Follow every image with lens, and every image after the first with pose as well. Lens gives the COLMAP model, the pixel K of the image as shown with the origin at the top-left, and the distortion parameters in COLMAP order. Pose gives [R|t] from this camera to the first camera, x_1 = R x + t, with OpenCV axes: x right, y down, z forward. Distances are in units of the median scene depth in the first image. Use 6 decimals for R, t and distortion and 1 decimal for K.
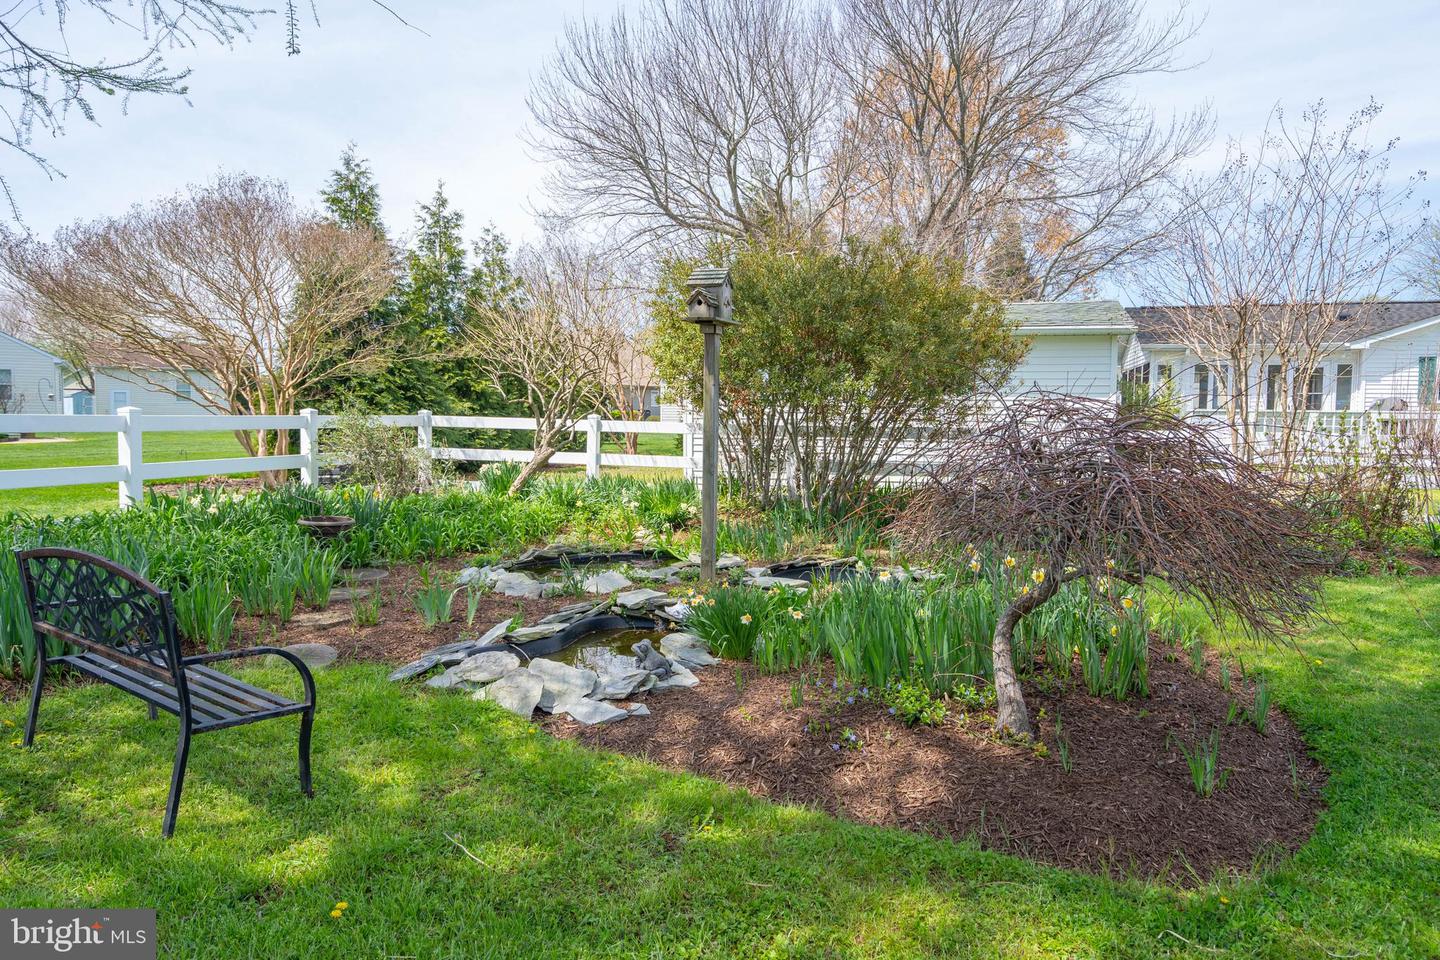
lens RADIAL K [[1020.1, 0, 726.2], [0, 1020.1, 484.8], [0, 0, 1]] dist [-0.011540, 0.000942]
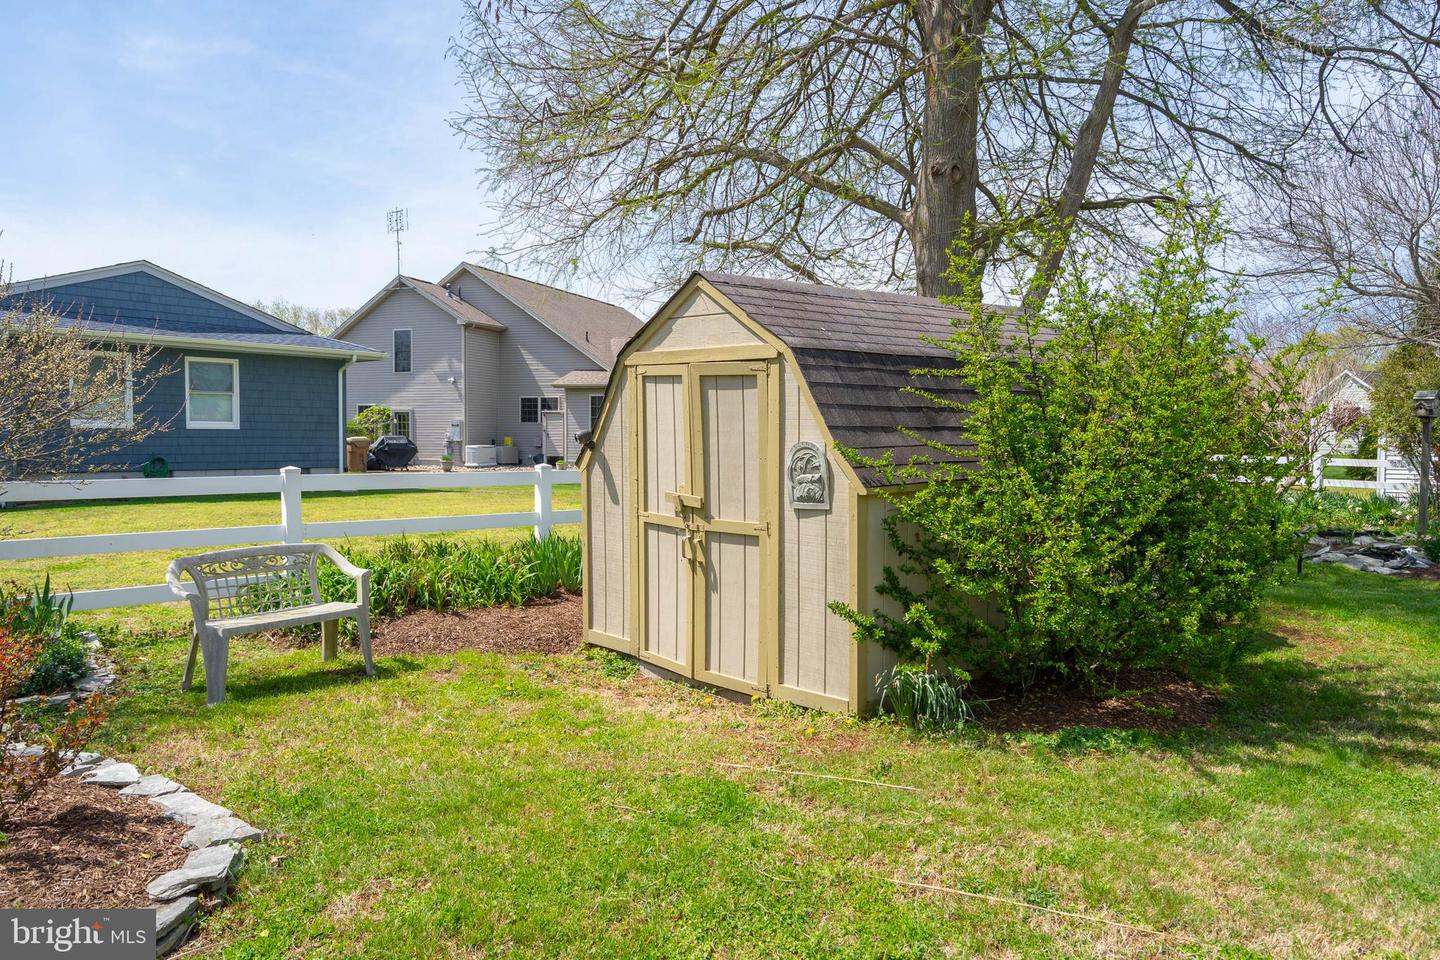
lens RADIAL K [[1020.1, 0, 729.0], [0, 1020.1, 487.6], [0, 0, 1]] dist [-0.011540, 0.000942]
pose [[0.847125, 0.026948, -0.530711, -0.070722], [-0.033774, 0.999424, -0.003162, 0.021157], [0.530320, 0.020603, 0.847547, -0.885633]]
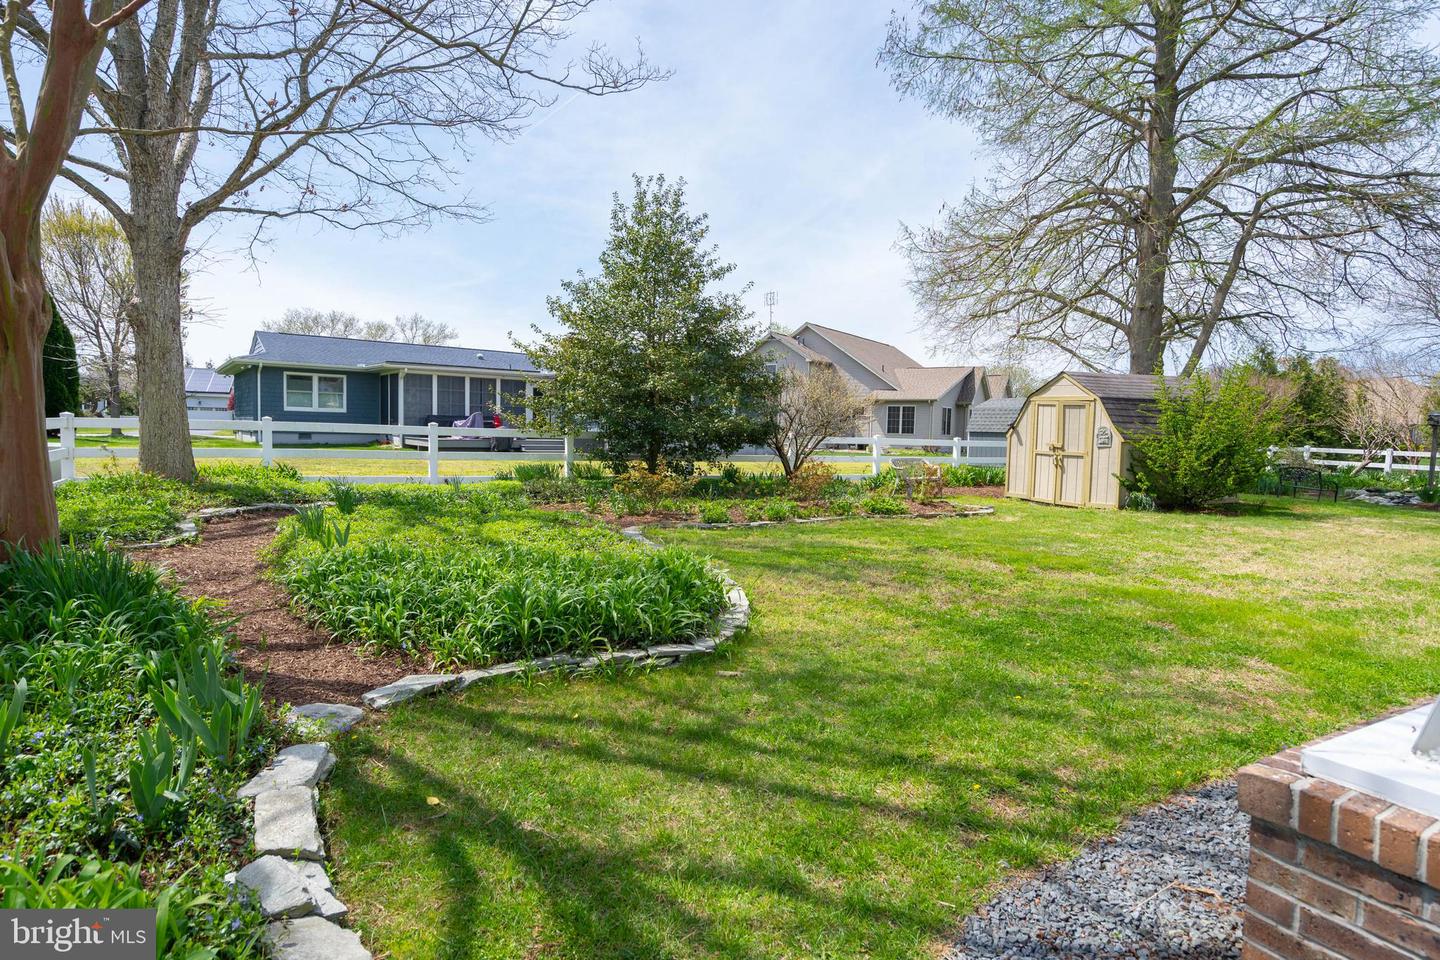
lens RADIAL K [[768.0, 0, 724.9], [0, 768.0, 486.2], [0, 0, 1]] dist [0.001247, -0.001414]
pose [[0.679412, 0.066656, -0.730723, 0.162111], [-0.068564, 0.997275, 0.027221, 0.092142], [0.730547, 0.031607, 0.682131, -1.635227]]
